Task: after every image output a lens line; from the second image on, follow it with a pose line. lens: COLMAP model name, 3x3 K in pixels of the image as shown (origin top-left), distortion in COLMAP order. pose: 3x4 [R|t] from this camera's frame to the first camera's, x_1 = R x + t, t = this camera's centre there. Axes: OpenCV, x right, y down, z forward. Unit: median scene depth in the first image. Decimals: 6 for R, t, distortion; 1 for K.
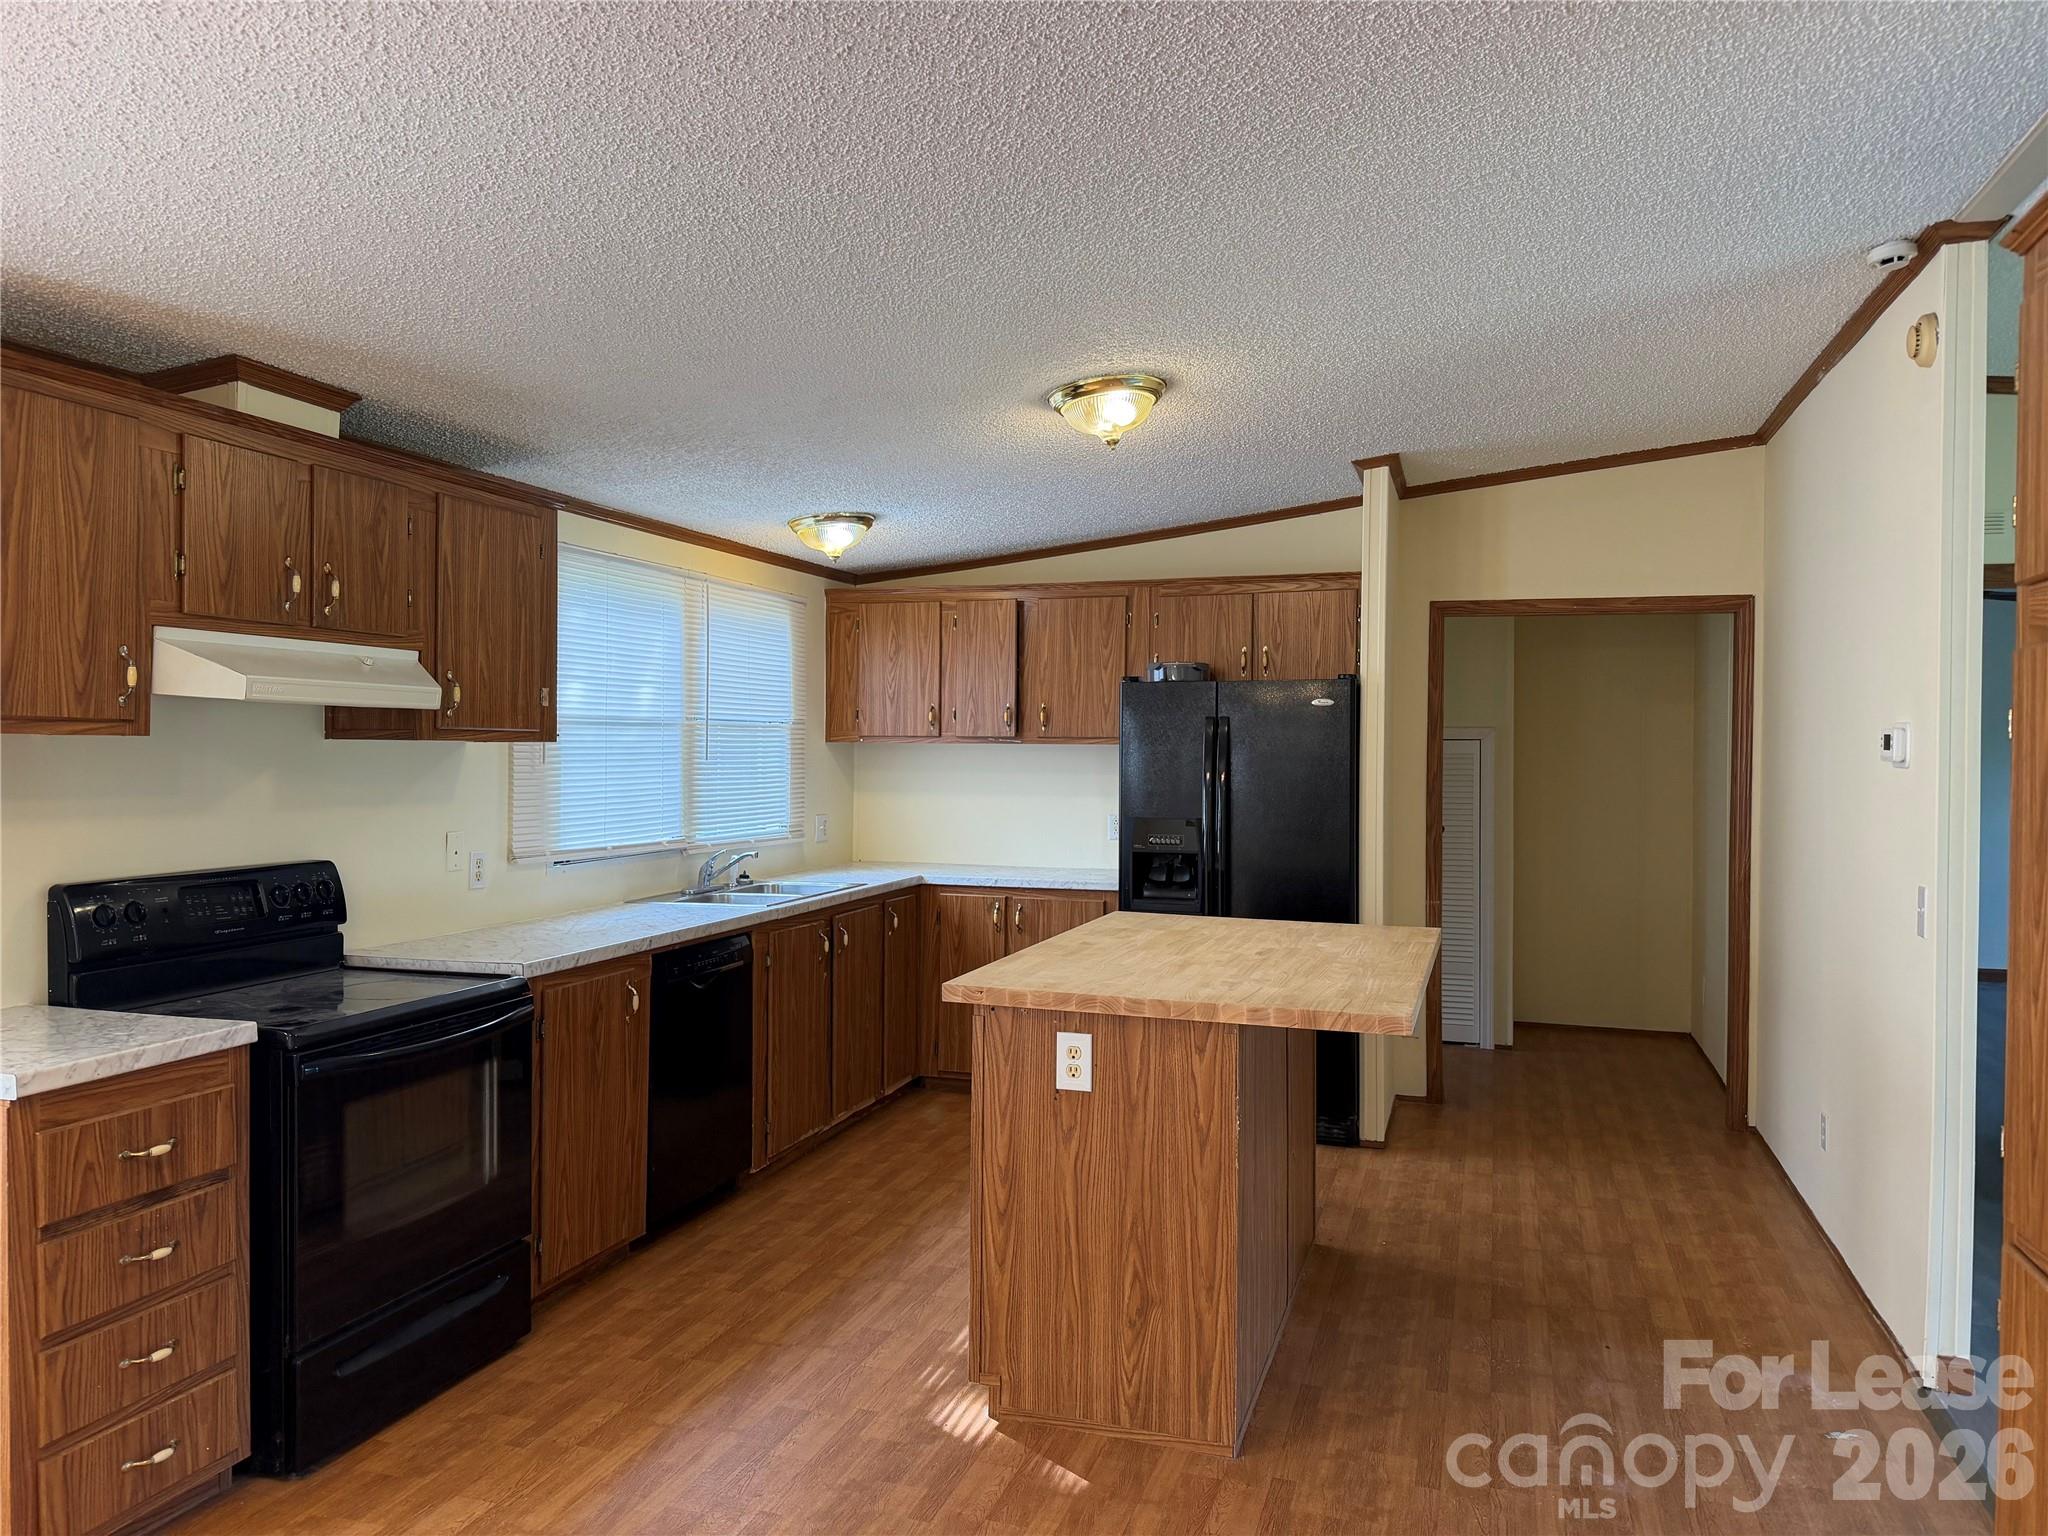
lens RADIAL K [[1432.0, 0, 1024.0], [0, 1432.0, 768.0], [0, 0, 1]] dist [0.126212, -0.178402]
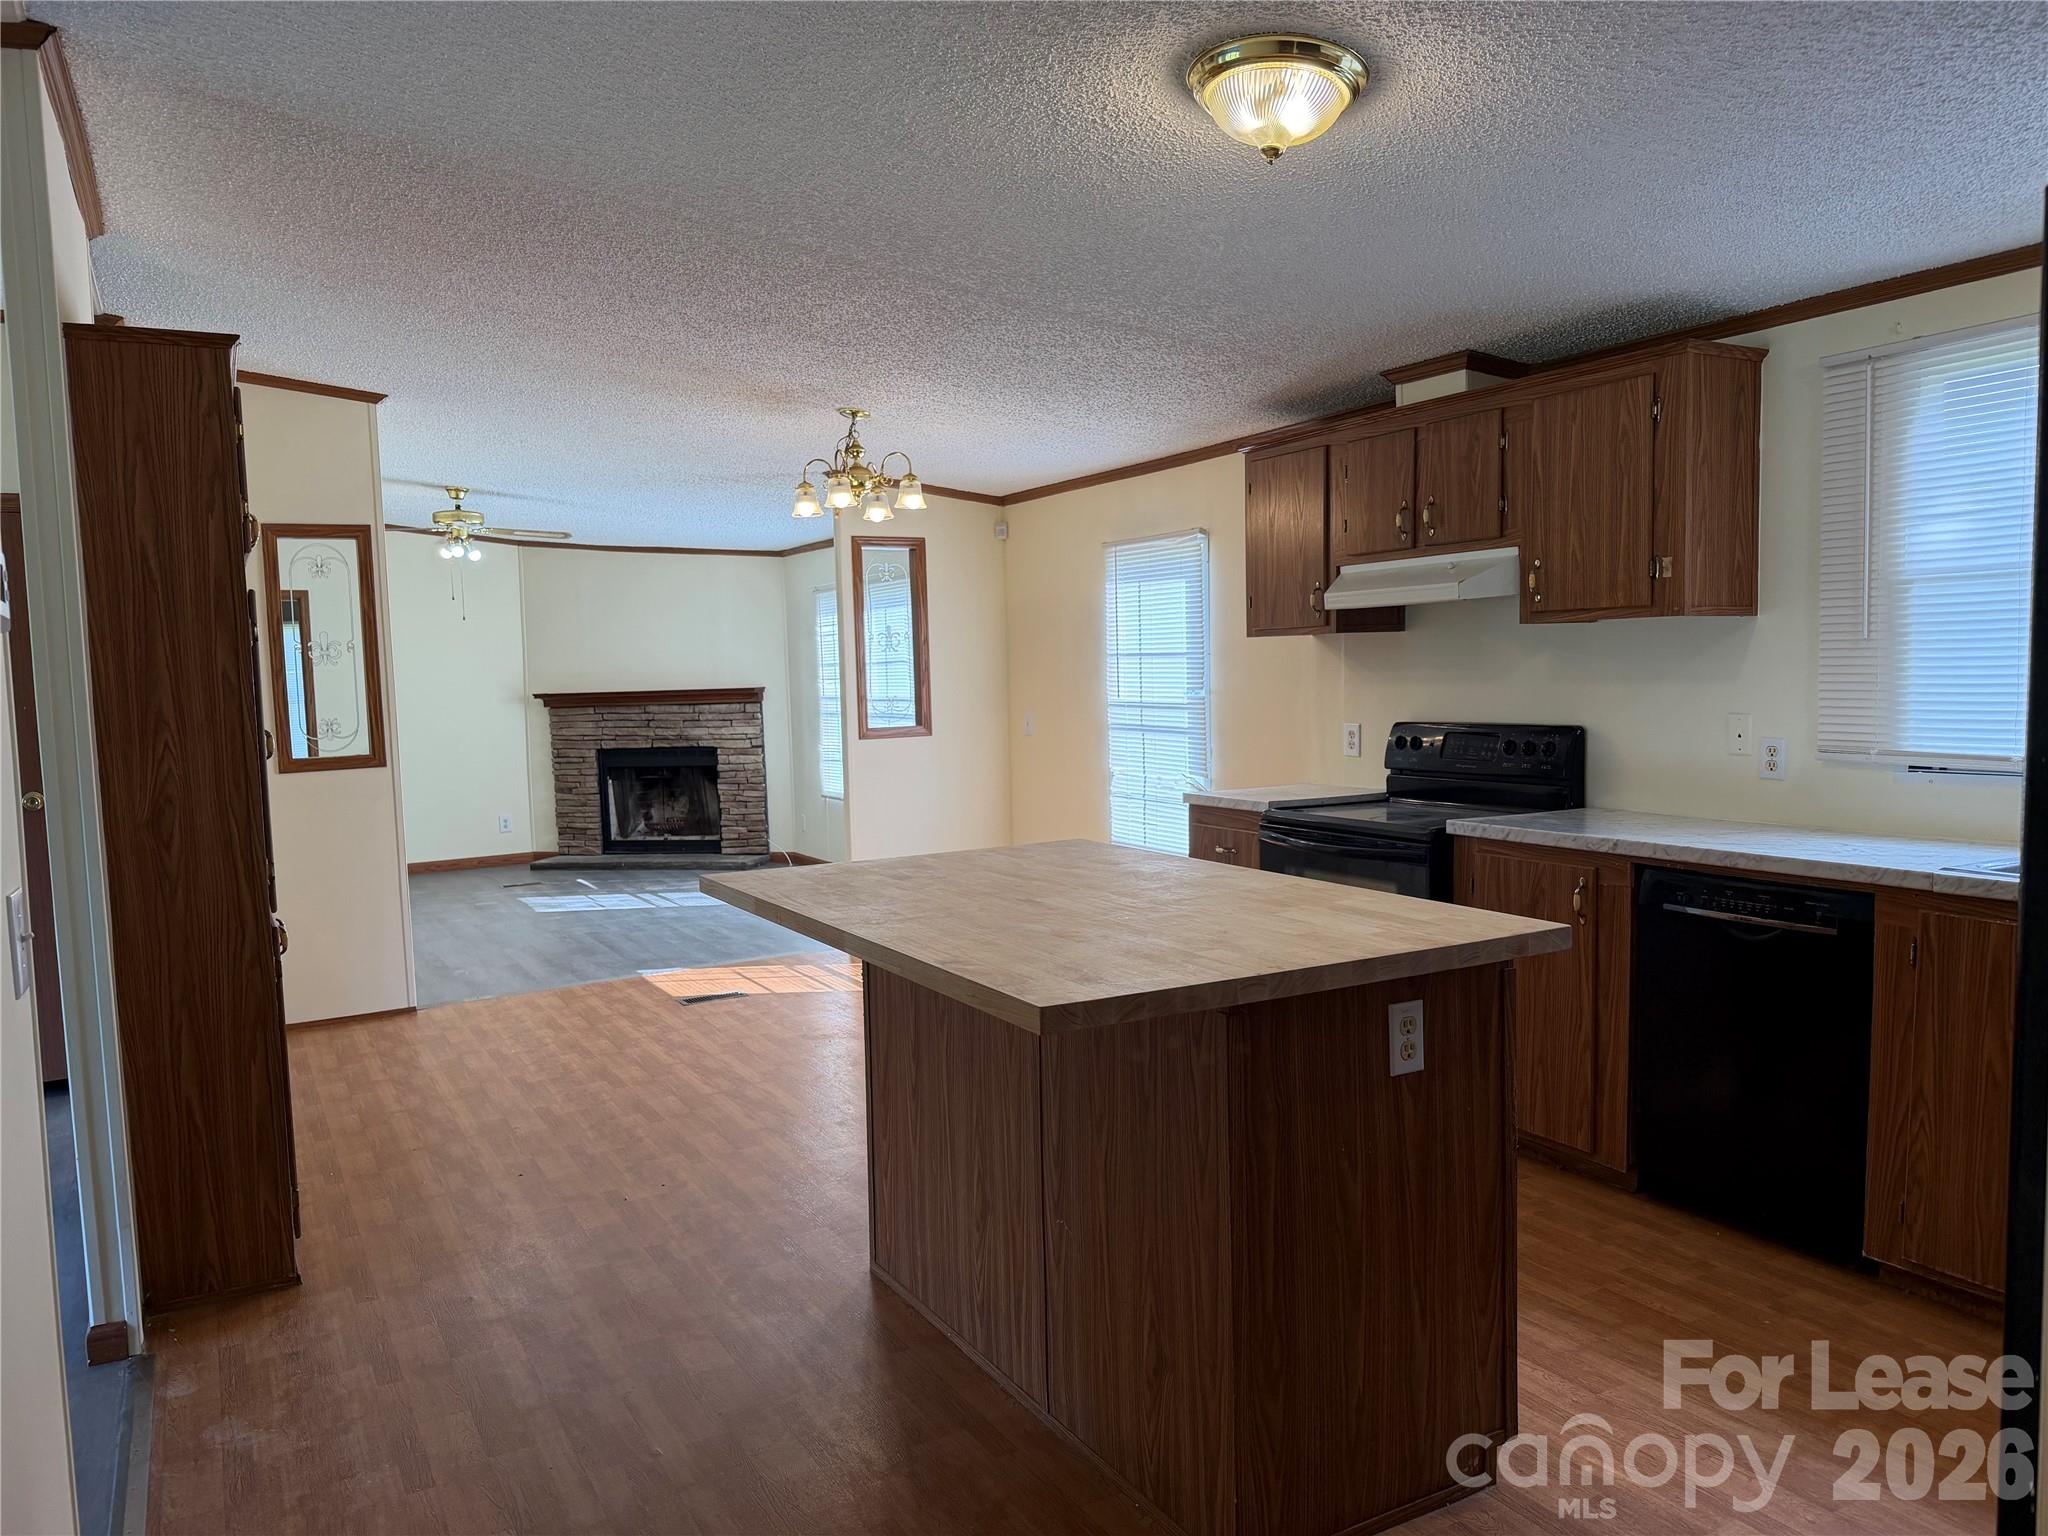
lens RADIAL K [[1432.0, 0, 1024.0], [0, 1432.0, 768.0], [0, 0, 1]] dist [0.126212, -0.178402]
pose [[-0.672467, 0.058018, -0.737850, 0.692497], [0.007751, 0.997420, 0.071364, 0.009489], [0.740087, 0.042271, -0.671182, 1.457420]]
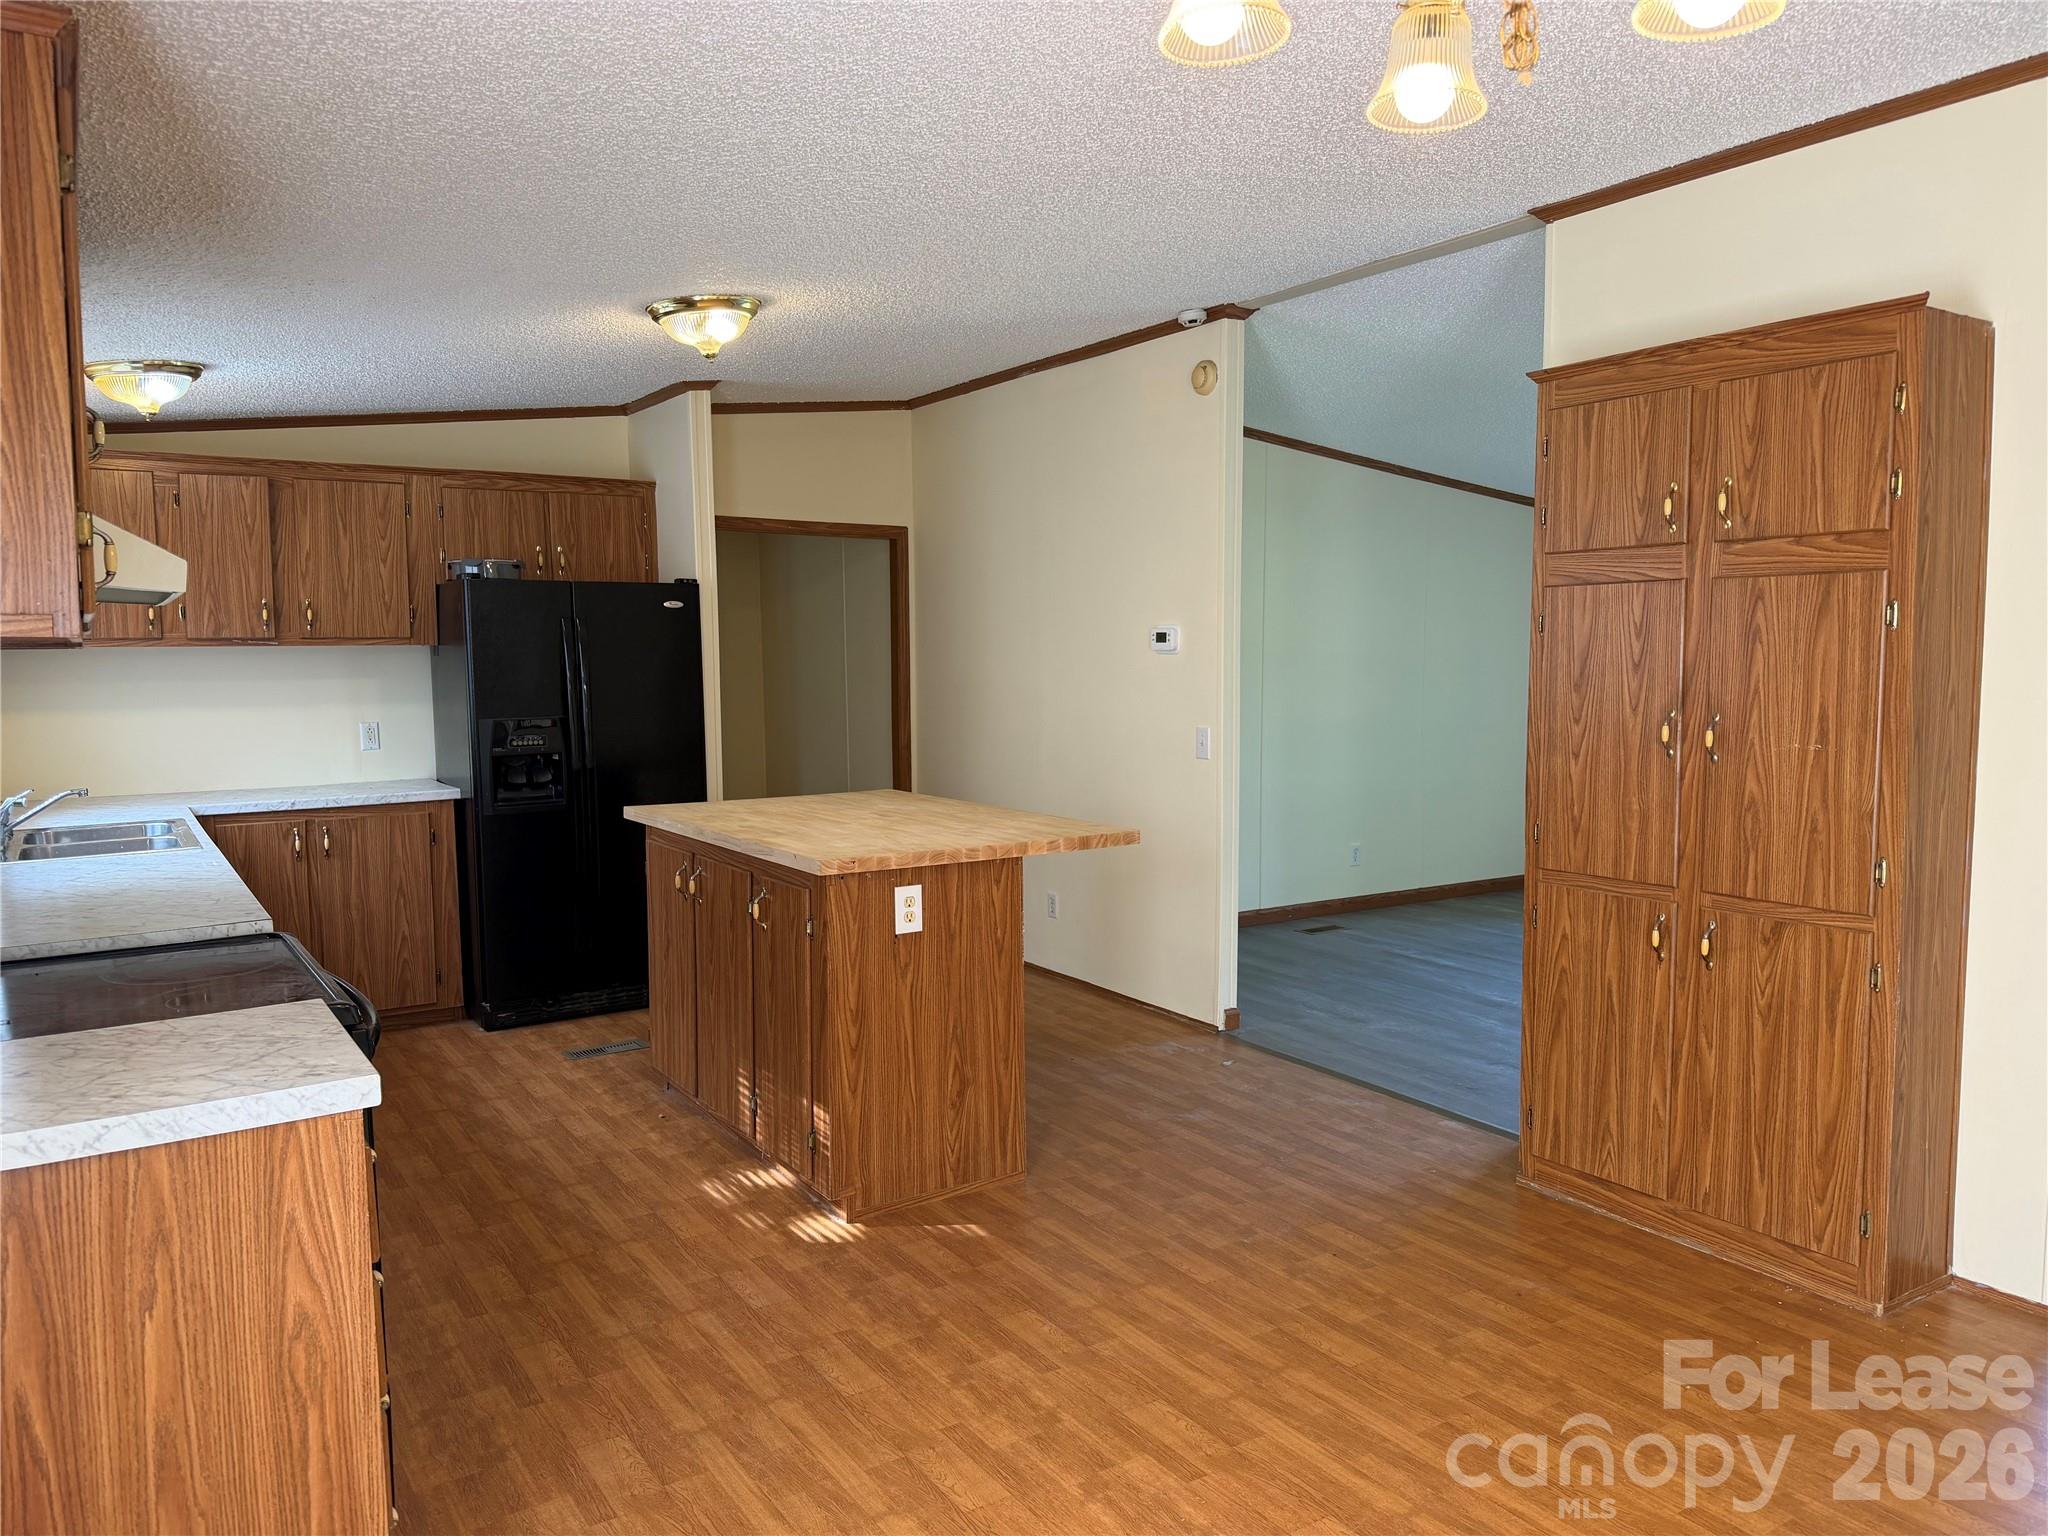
lens RADIAL K [[1432.0, 0, 1024.0], [0, 1432.0, 768.0], [0, 0, 1]] dist [0.126212, -0.178402]
pose [[0.625944, -0.079957, 0.775759, -0.683568], [0.025474, 0.996296, 0.082133, -0.007085], [-0.779452, -0.031649, 0.625662, 0.151467]]
